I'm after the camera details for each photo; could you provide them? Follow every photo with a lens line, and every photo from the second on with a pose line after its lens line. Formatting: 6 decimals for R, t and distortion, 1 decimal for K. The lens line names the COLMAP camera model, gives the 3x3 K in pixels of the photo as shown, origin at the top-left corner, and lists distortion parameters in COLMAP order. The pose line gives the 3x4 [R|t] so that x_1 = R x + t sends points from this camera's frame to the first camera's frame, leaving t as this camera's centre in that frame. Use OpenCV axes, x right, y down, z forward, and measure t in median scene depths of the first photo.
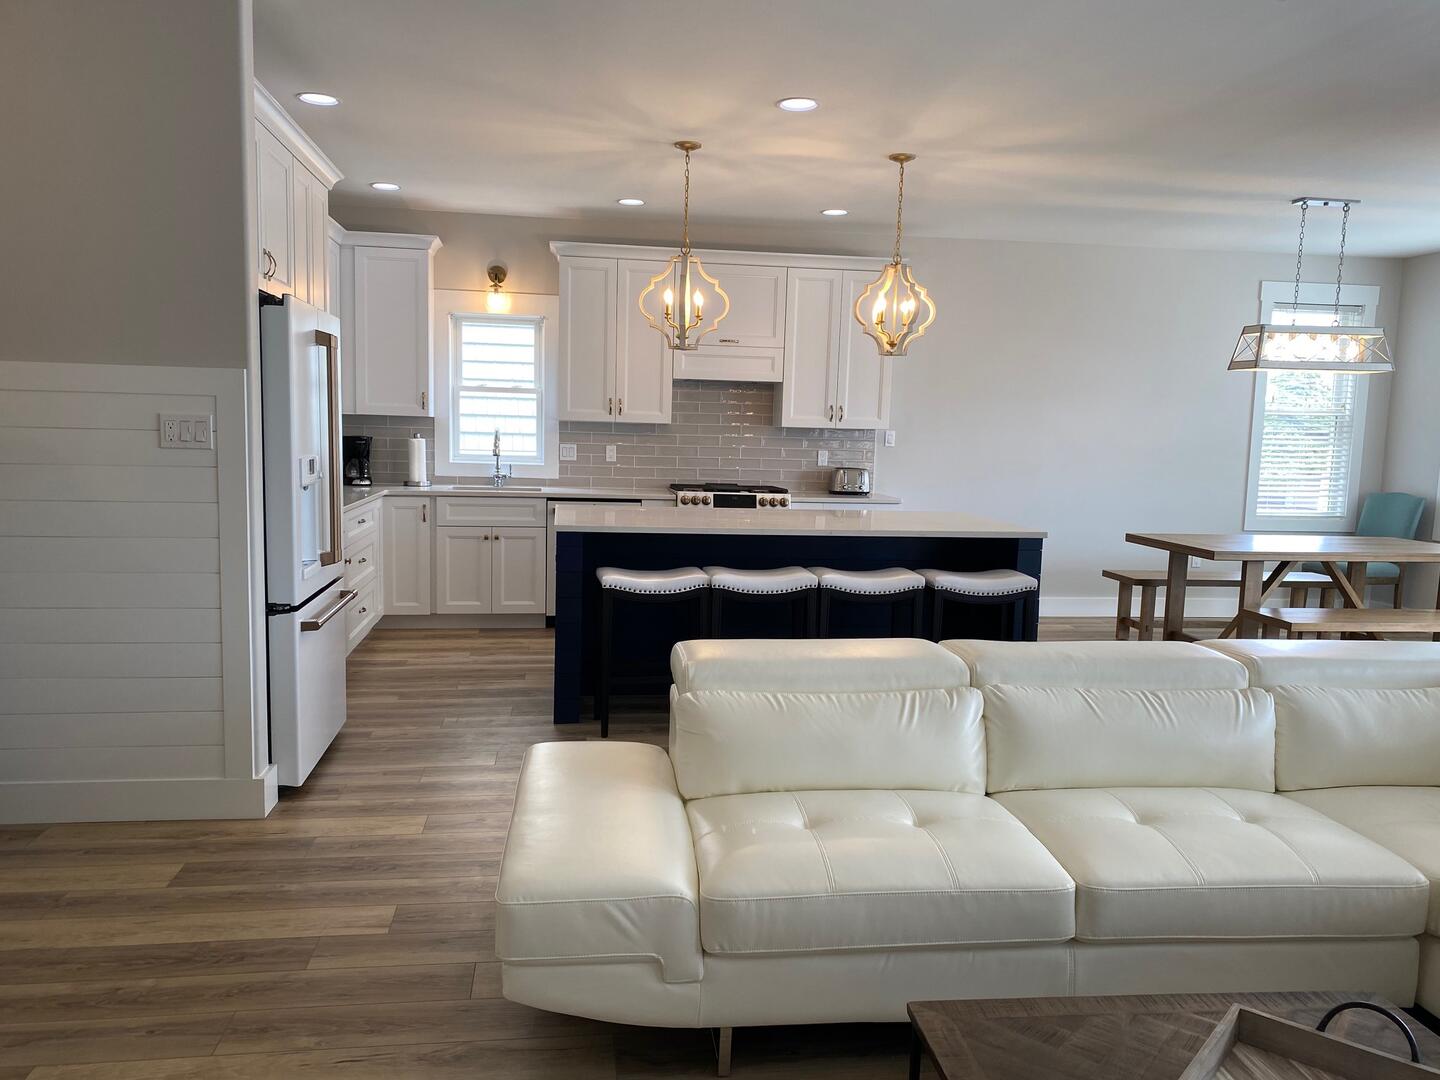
lens RADIAL K [[1092.6, 0, 706.6], [0, 1092.6, 554.7], [0, 0, 1]] dist [0.039349, -0.046452]
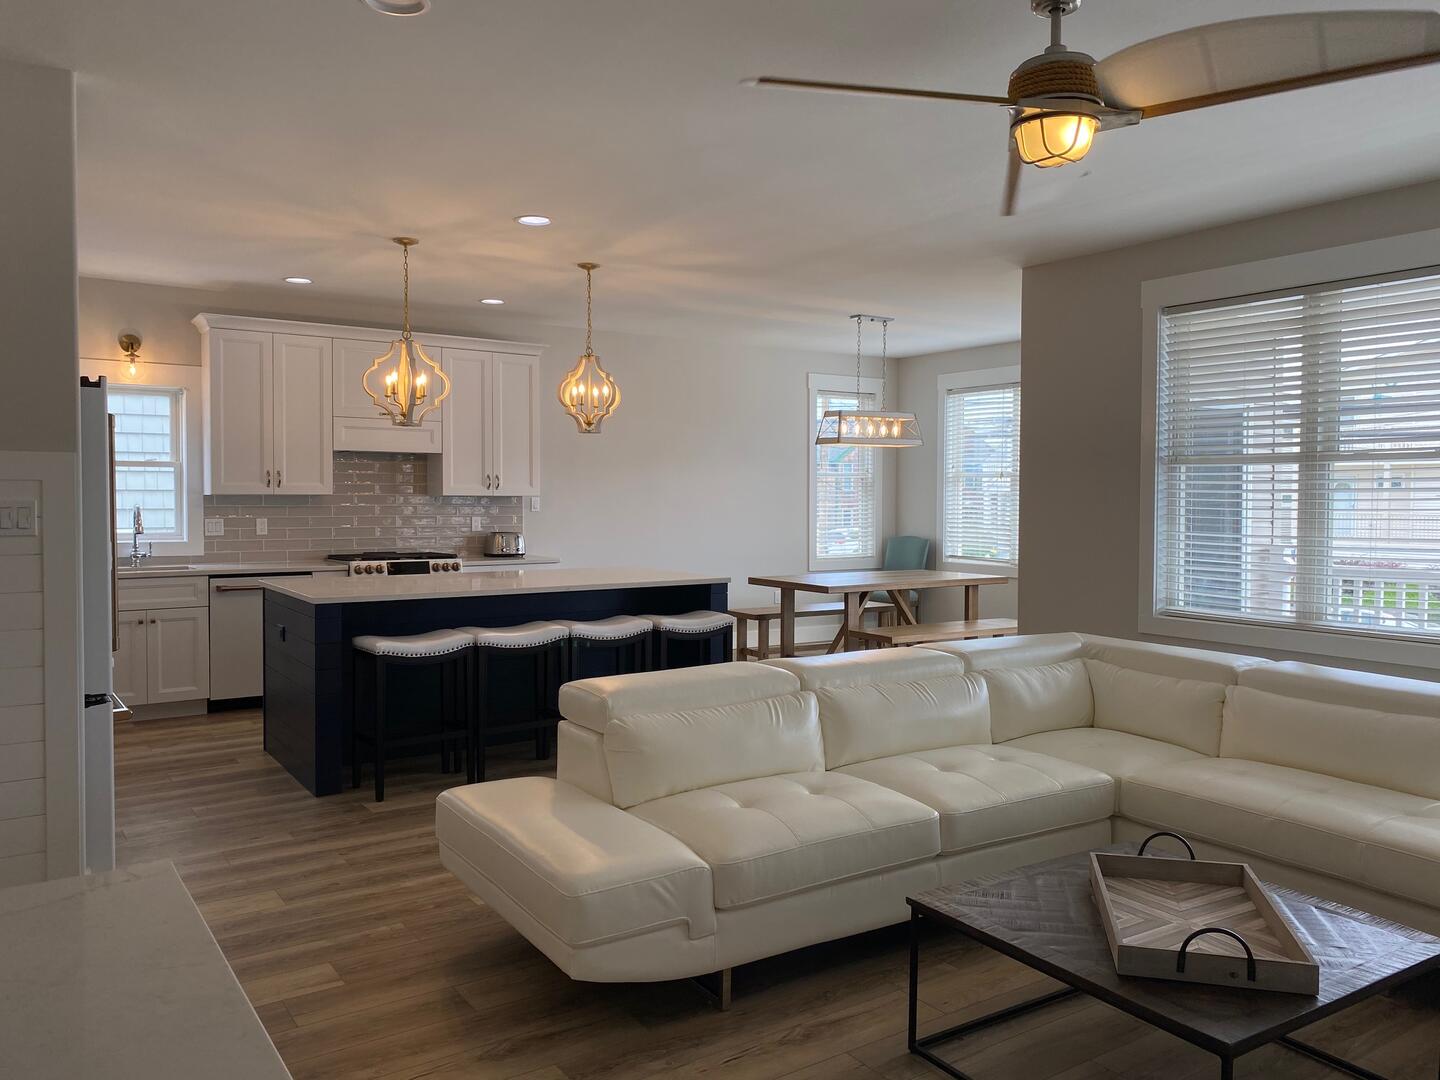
lens RADIAL K [[1092.6, 0, 717.8], [0, 1092.6, 525.4], [0, 0, 1]] dist [0.039349, -0.046452]
pose [[0.893198, -0.034985, 0.448300, -0.177479], [0.072458, 0.995138, -0.066705, 0.000929], [-0.443787, 0.092063, 0.891391, -0.057708]]
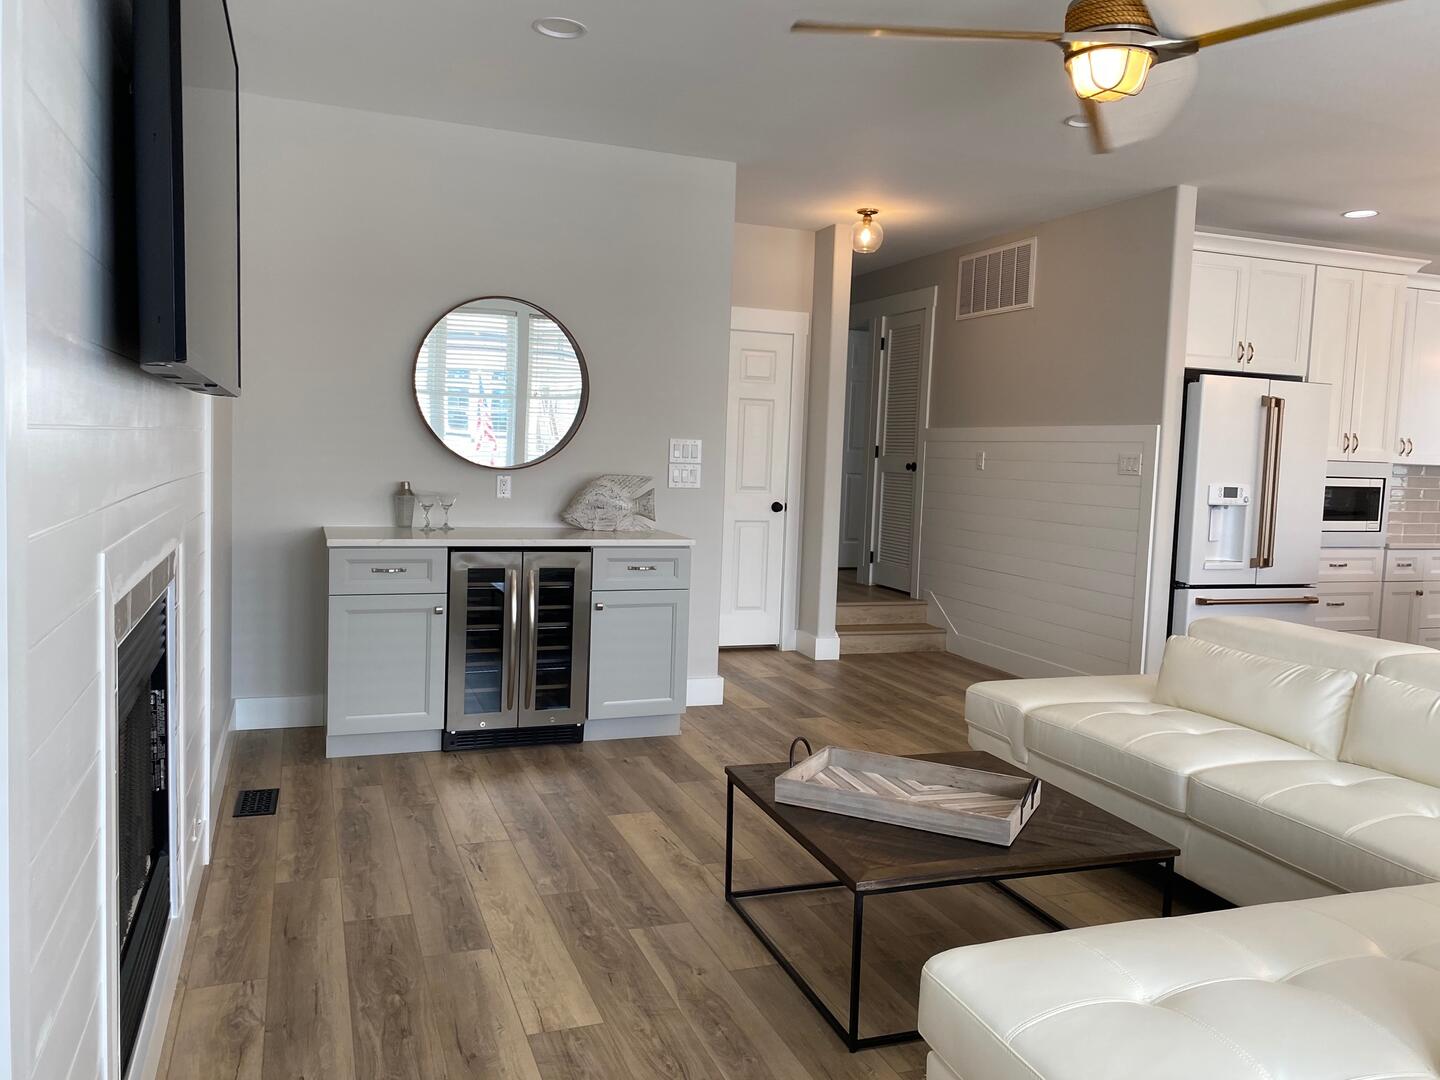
lens RADIAL K [[1092.6, 0, 728.3], [0, 1092.6, 531.8], [0, 0, 1]] dist [0.039349, -0.046452]
pose [[0.232965, 0.055964, -0.970874, 0.489249], [-0.145670, 0.989087, 0.022059, 0.018293], [0.961513, 0.136288, 0.238575, 0.028271]]
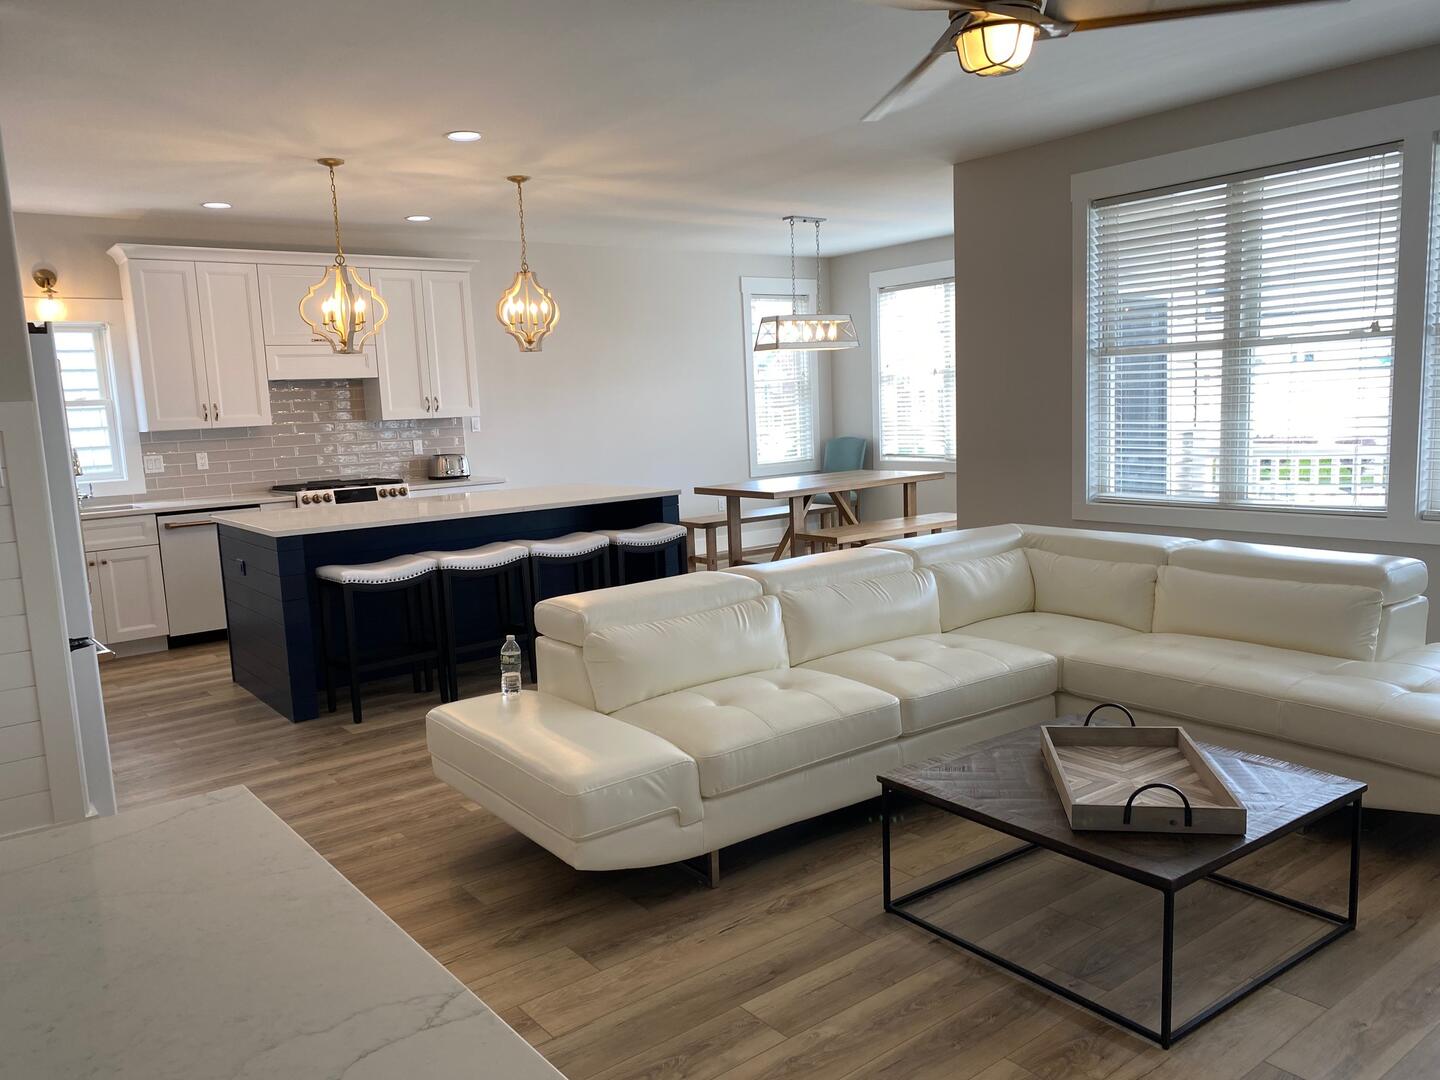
lens RADIAL K [[1092.6, 0, 708.2], [0, 1092.6, 551.2], [0, 0, 1]] dist [0.039349, -0.046452]
pose [[0.863672, -0.133333, 0.486100, -0.199642], [0.126187, 0.990865, 0.047584, -0.004209], [-0.488004, 0.020243, 0.872607, -0.069324]]
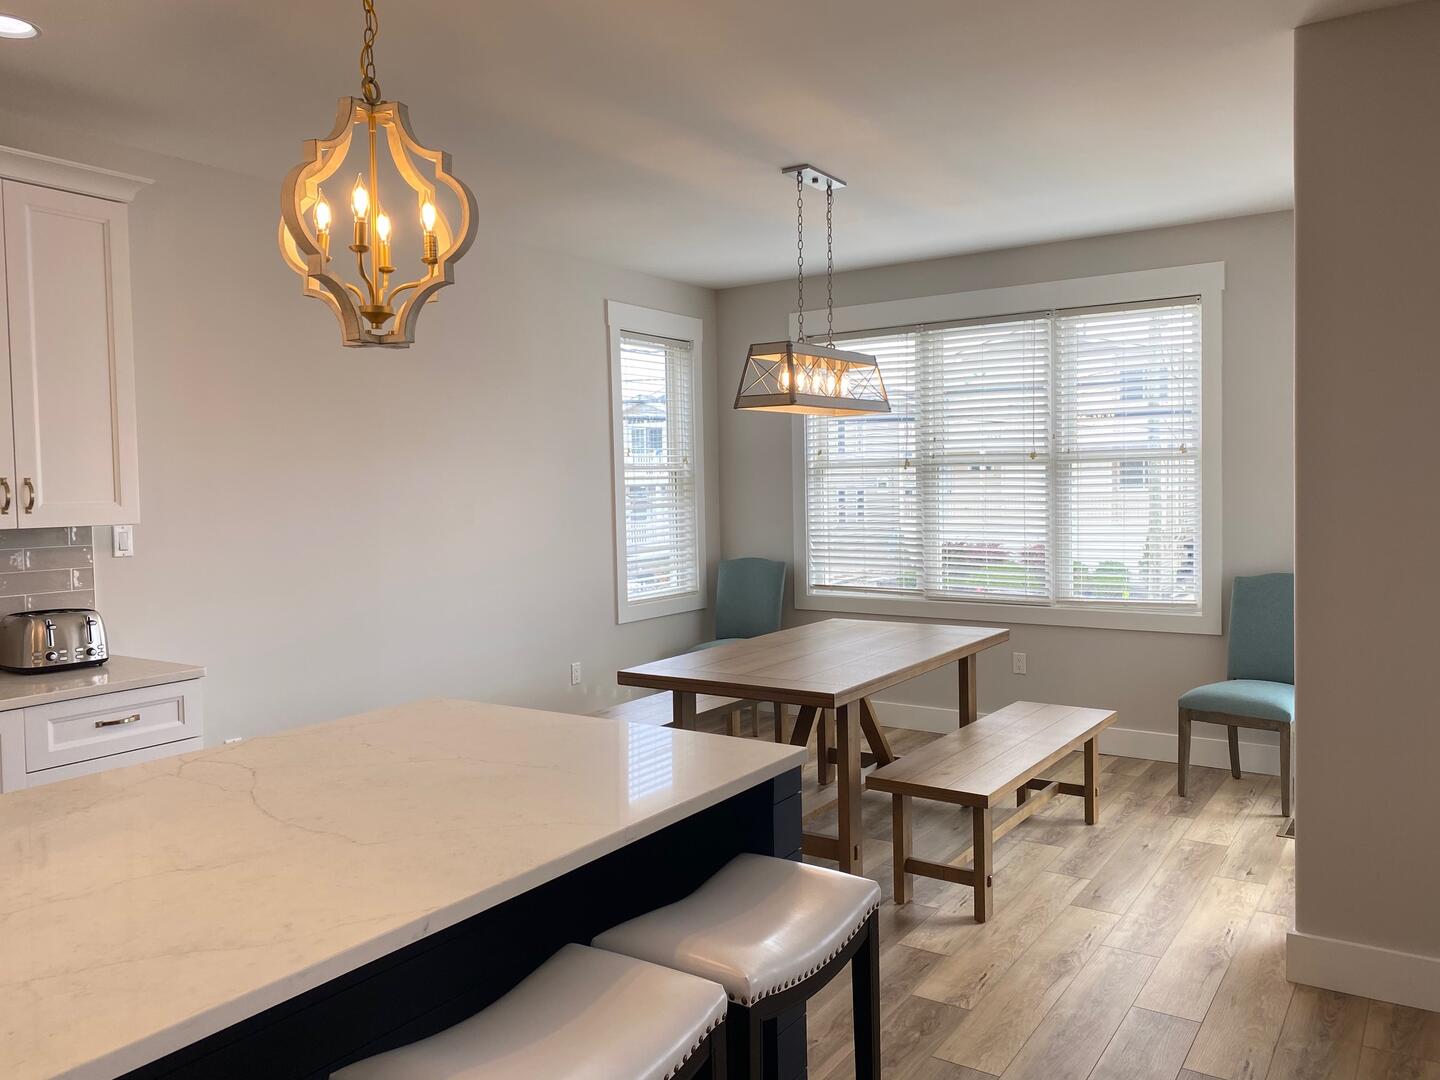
lens RADIAL K [[1092.6, 0, 707.9], [0, 1092.6, 528.2], [0, 0, 1]] dist [0.039349, -0.046452]
pose [[0.663620, -0.067999, 0.744972, -0.030695], [0.124648, 0.991989, -0.020490, -0.076422], [-0.737612, 0.106457, 0.666780, 0.525670]]
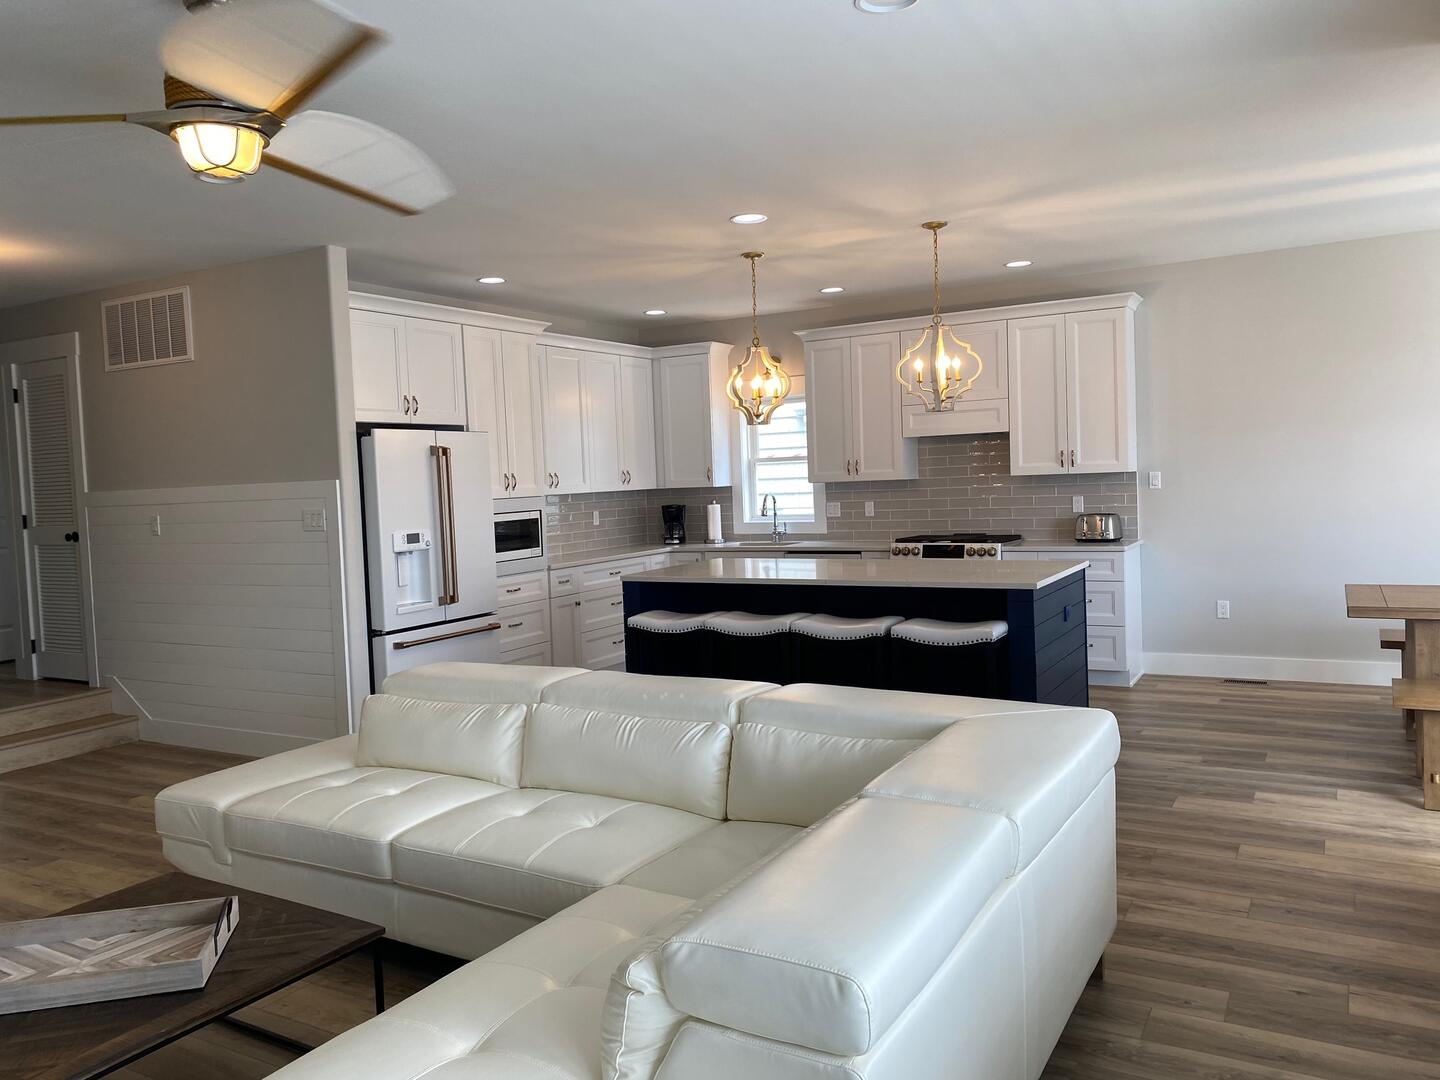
lens RADIAL K [[1092.6, 0, 703.5], [0, 1092.6, 527.4], [0, 0, 1]] dist [0.039349, -0.046452]
pose [[0.786442, -0.029886, -0.616941, 0.490861], [-0.011725, 0.997926, -0.063288, -0.003411], [0.617553, 0.057006, 0.784461, 0.043799]]
